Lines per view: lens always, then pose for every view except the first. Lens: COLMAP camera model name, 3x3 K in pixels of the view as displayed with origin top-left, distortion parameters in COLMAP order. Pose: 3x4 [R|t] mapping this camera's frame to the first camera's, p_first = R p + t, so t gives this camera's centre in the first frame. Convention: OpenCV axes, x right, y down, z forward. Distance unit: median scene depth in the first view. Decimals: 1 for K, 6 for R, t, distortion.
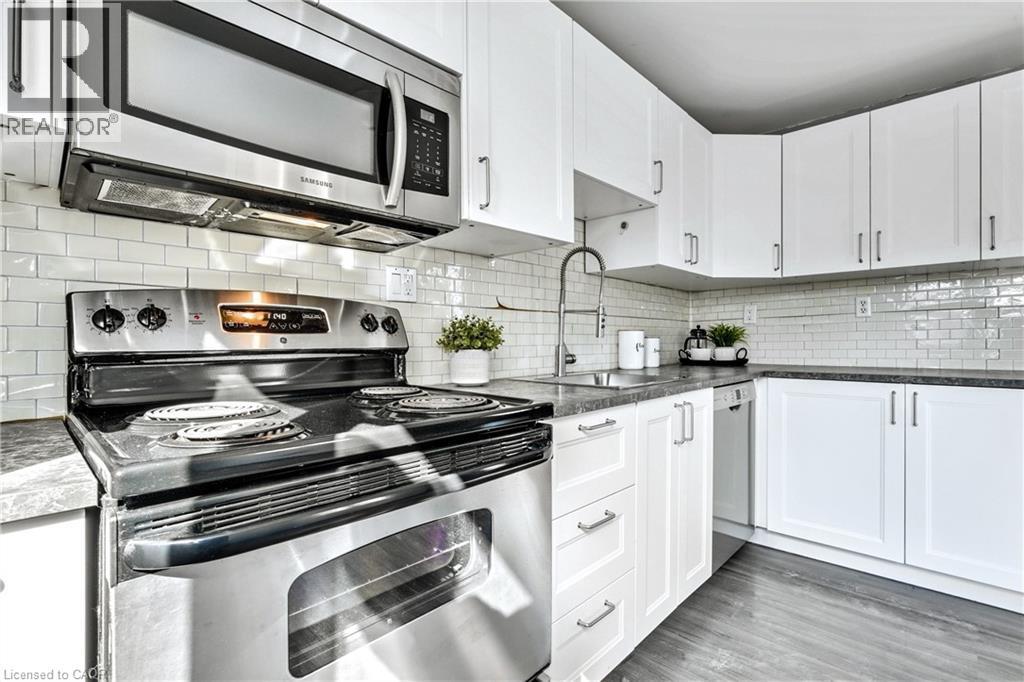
lens RADIAL K [[479.3, 0, 513.9], [0, 479.3, 338.1], [0, 0, 1]] dist [0.002126, -0.000503]
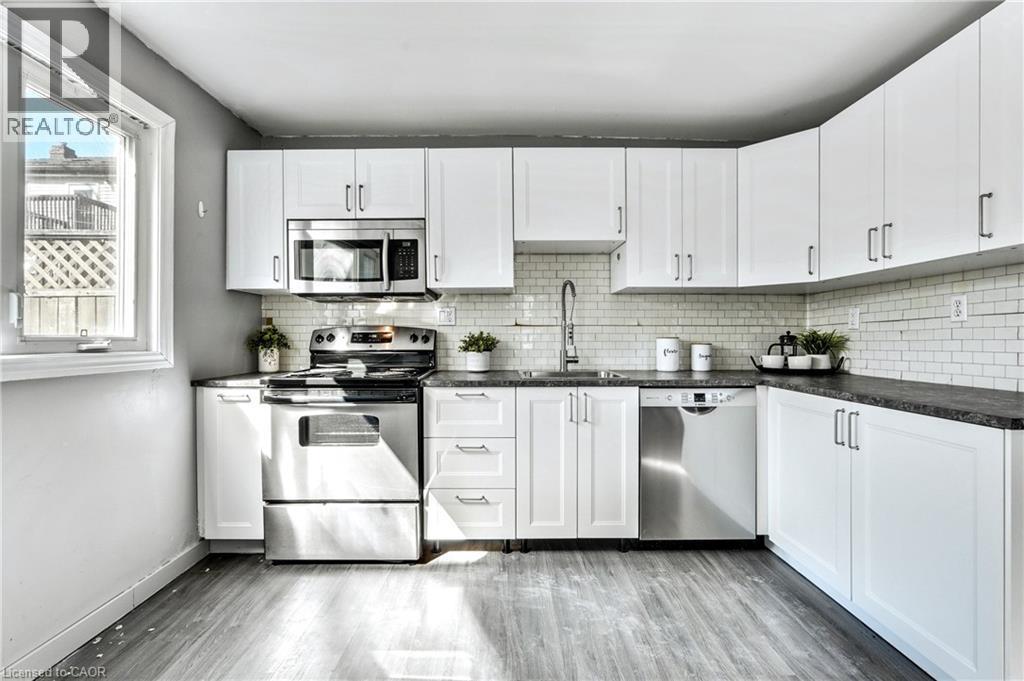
lens RADIAL K [[479.3, 0, 515.3], [0, 479.3, 338.8], [0, 0, 1]] dist [0.002126, -0.000503]
pose [[0.679199, 0.005600, -0.733933, 1.133081], [0.001798, 0.999955, 0.009293, -0.034103], [0.733952, -0.007632, 0.679158, -0.075891]]
